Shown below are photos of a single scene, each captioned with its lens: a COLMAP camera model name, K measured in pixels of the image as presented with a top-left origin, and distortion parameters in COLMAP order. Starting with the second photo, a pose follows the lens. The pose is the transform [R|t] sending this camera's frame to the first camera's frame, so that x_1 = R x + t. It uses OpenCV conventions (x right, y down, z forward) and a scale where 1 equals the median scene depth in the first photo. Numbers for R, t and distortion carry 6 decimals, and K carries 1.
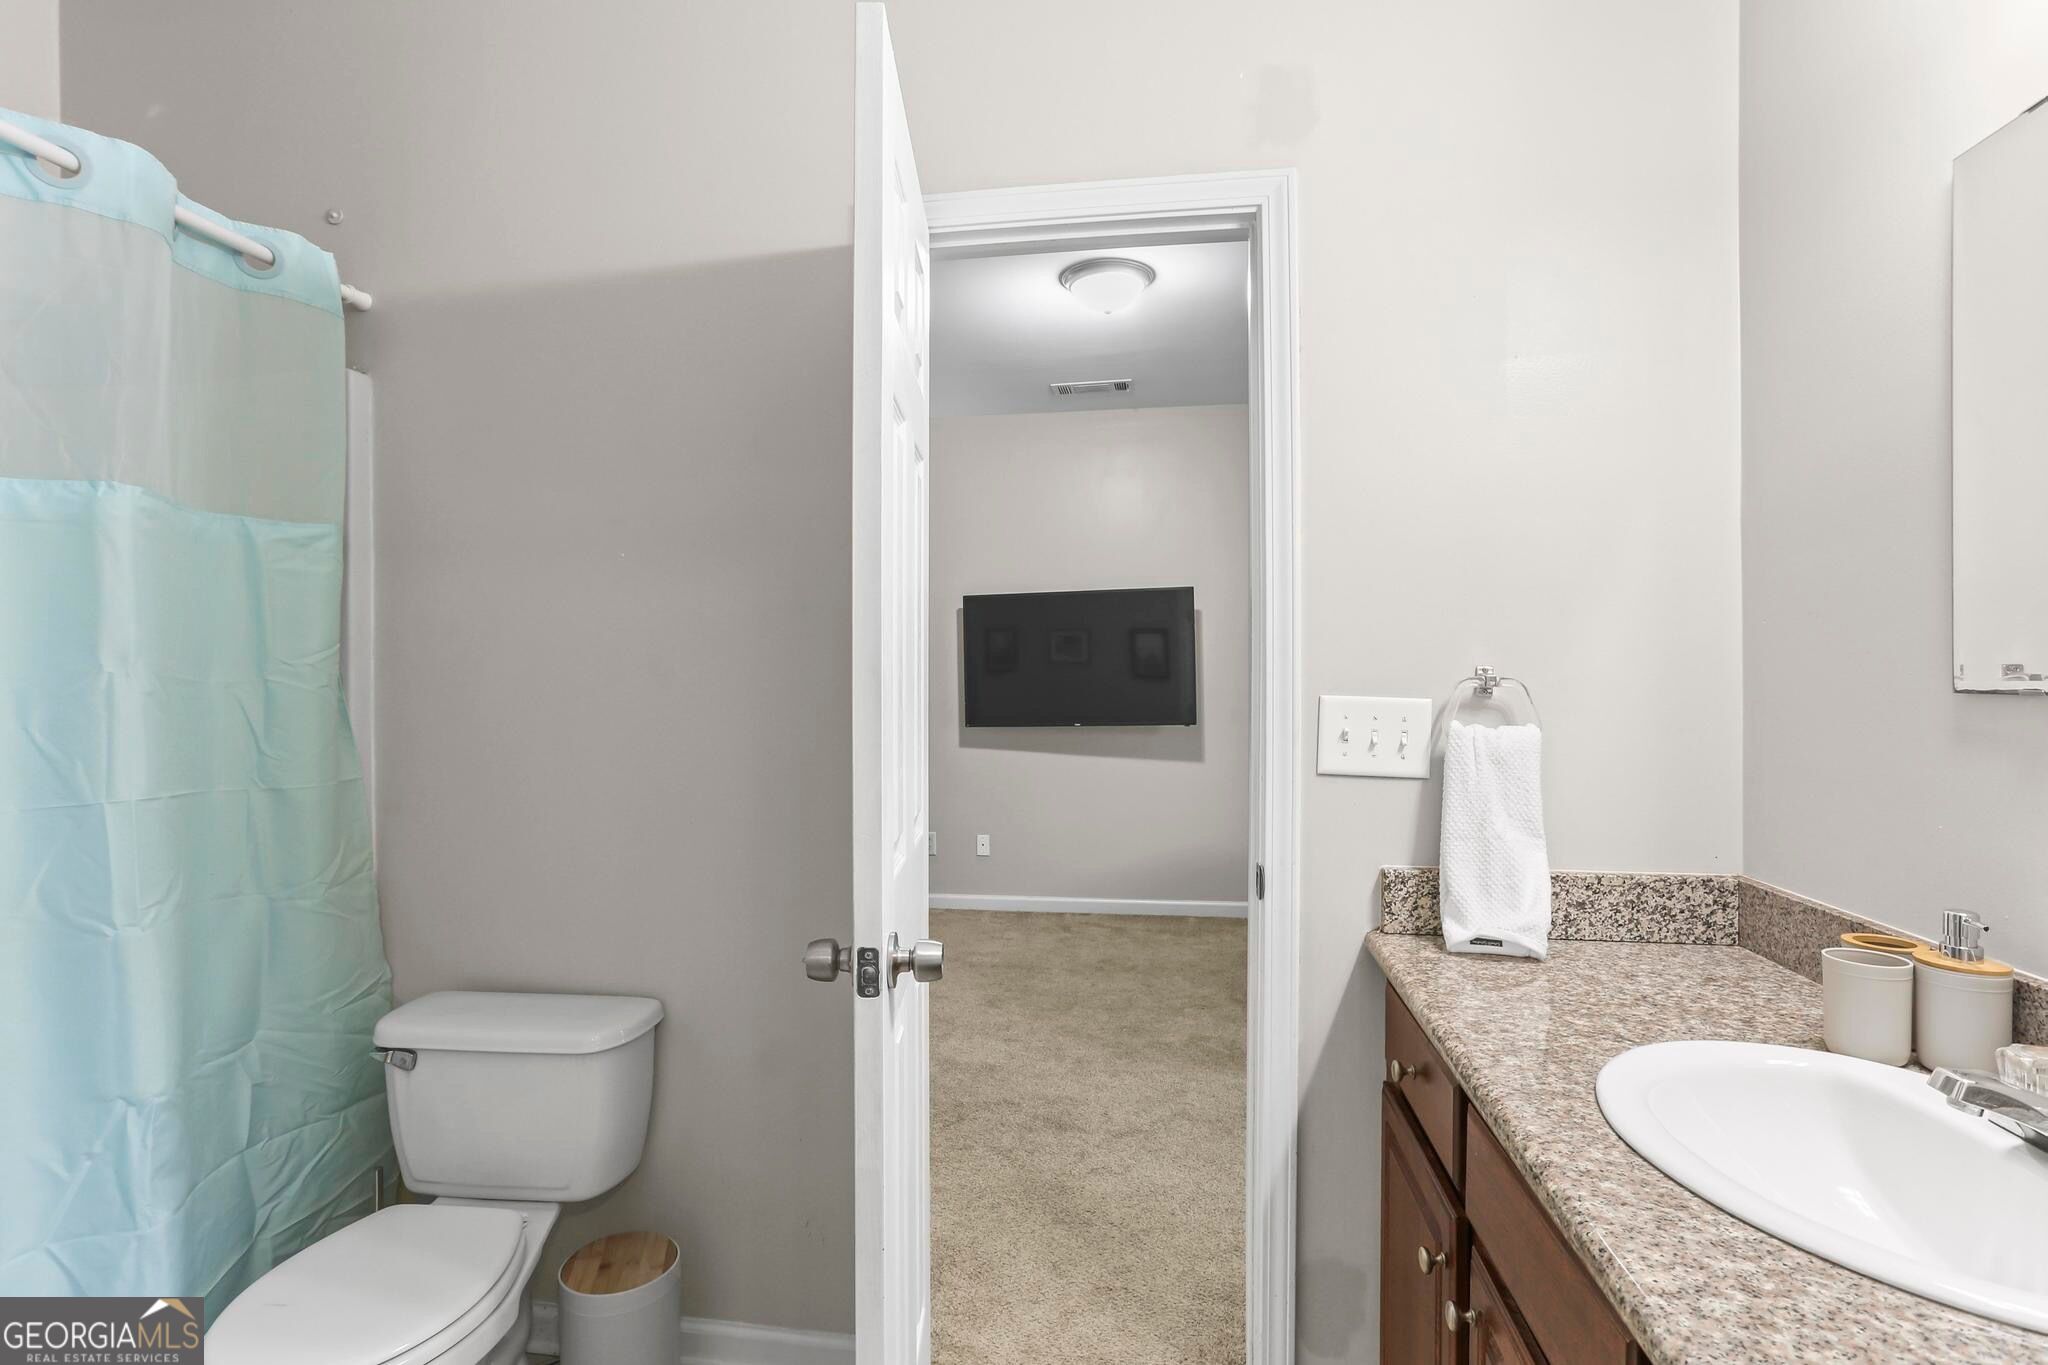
lens RADIAL K [[1008.5, 0, 1031.1], [0, 1008.5, 686.8], [0, 0, 1]] dist [-0.051625, 0.043474]
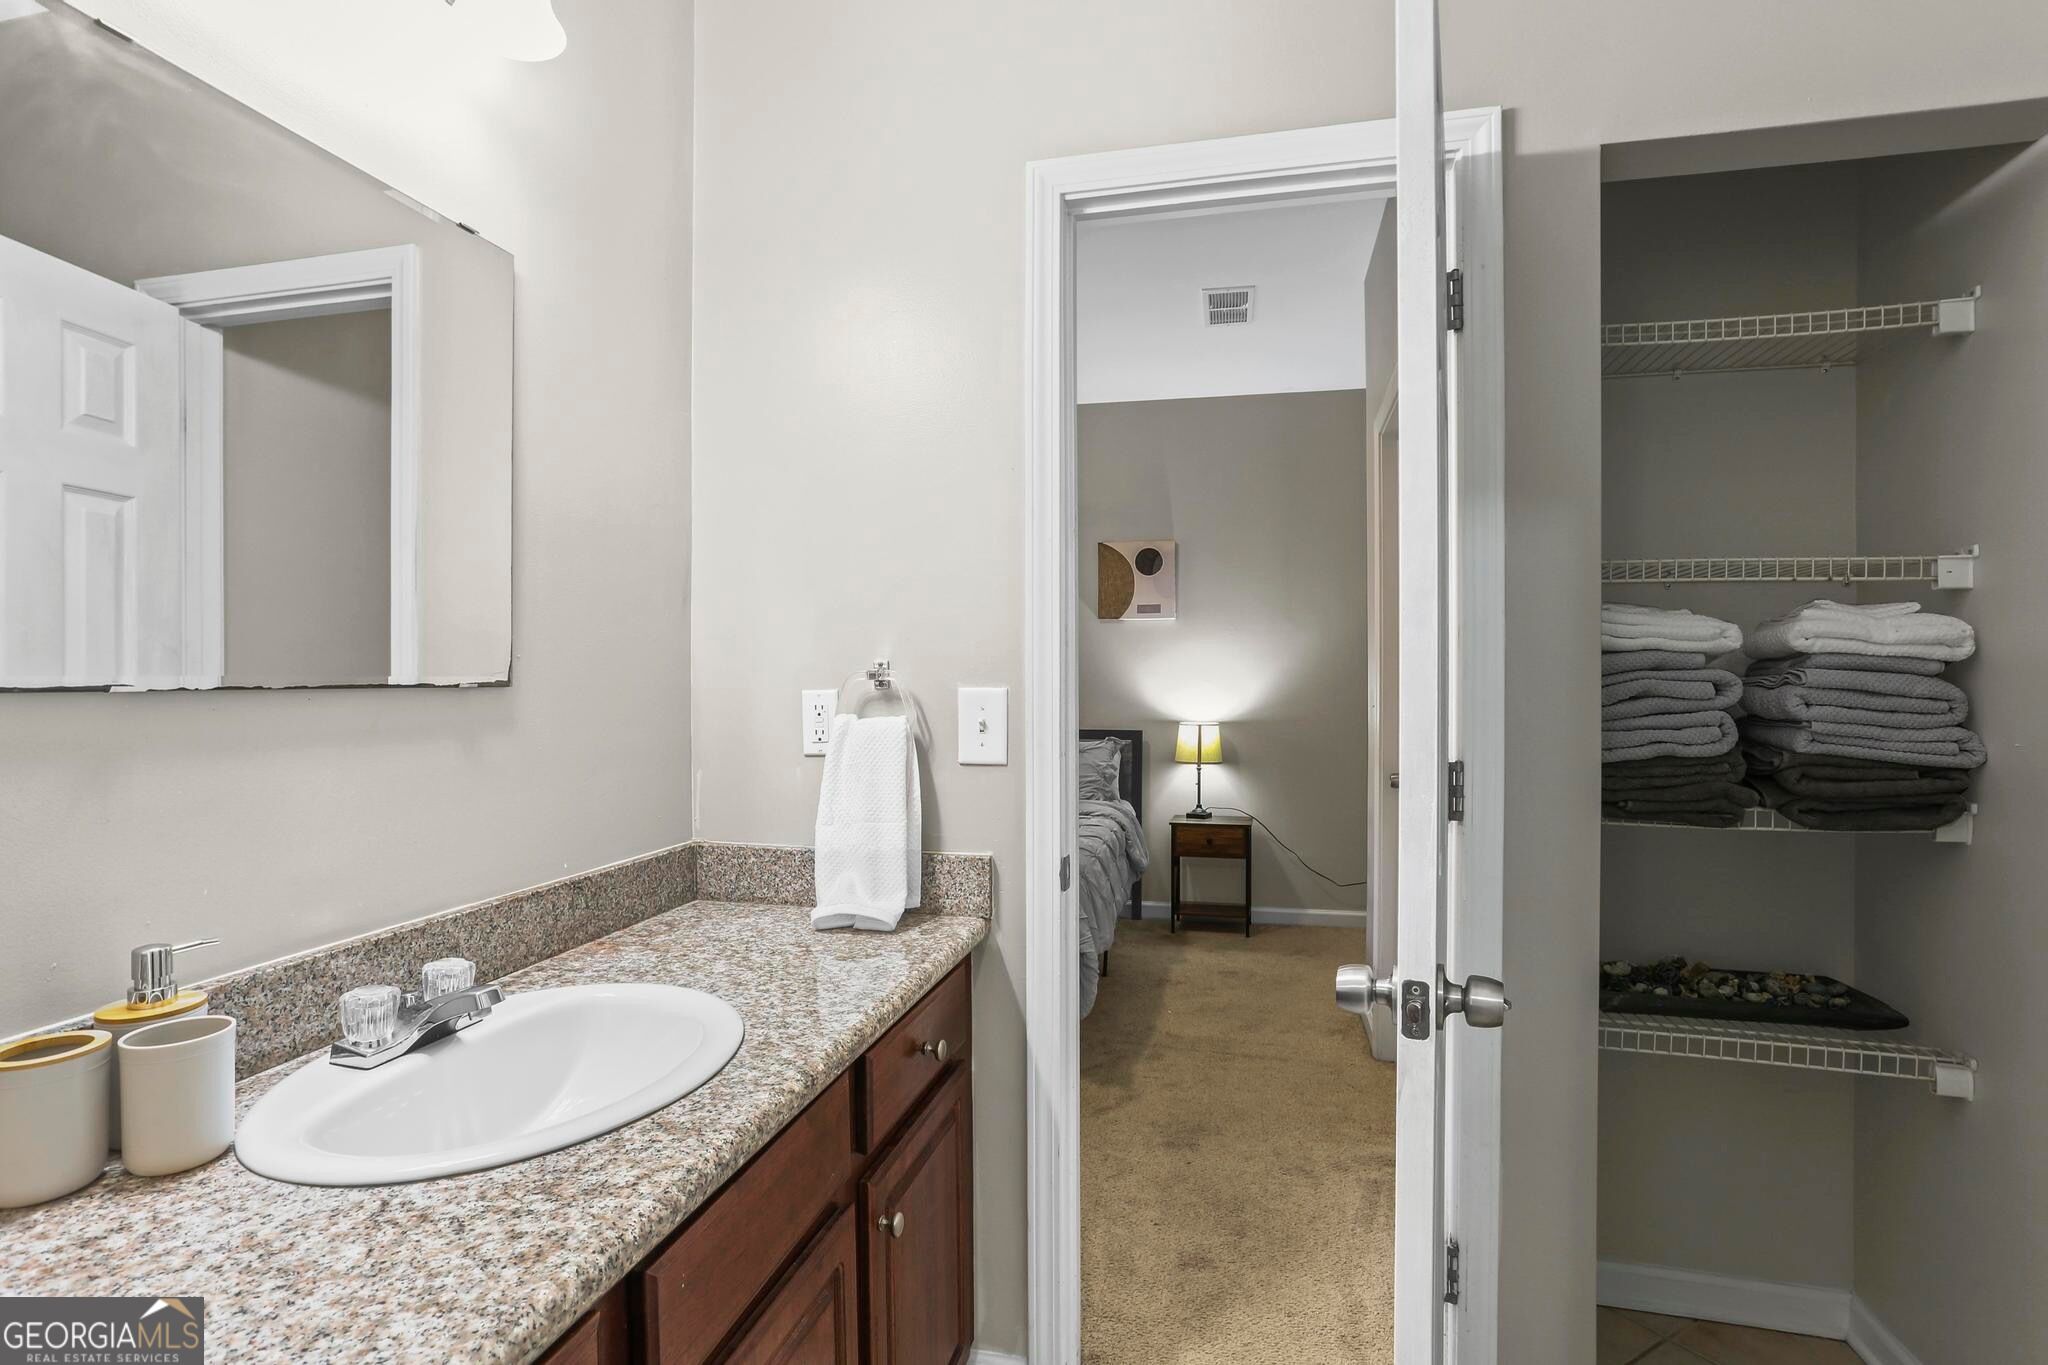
lens RADIAL K [[1008.5, 0, 1031.1], [0, 1008.5, 686.8], [0, 0, 1]] dist [-0.051625, 0.043474]
pose [[-0.997517, -0.001873, 0.070399, 0.106499], [-0.001161, 0.999948, 0.010142, -0.005917], [-0.070414, 0.010036, -0.997467, 1.546001]]
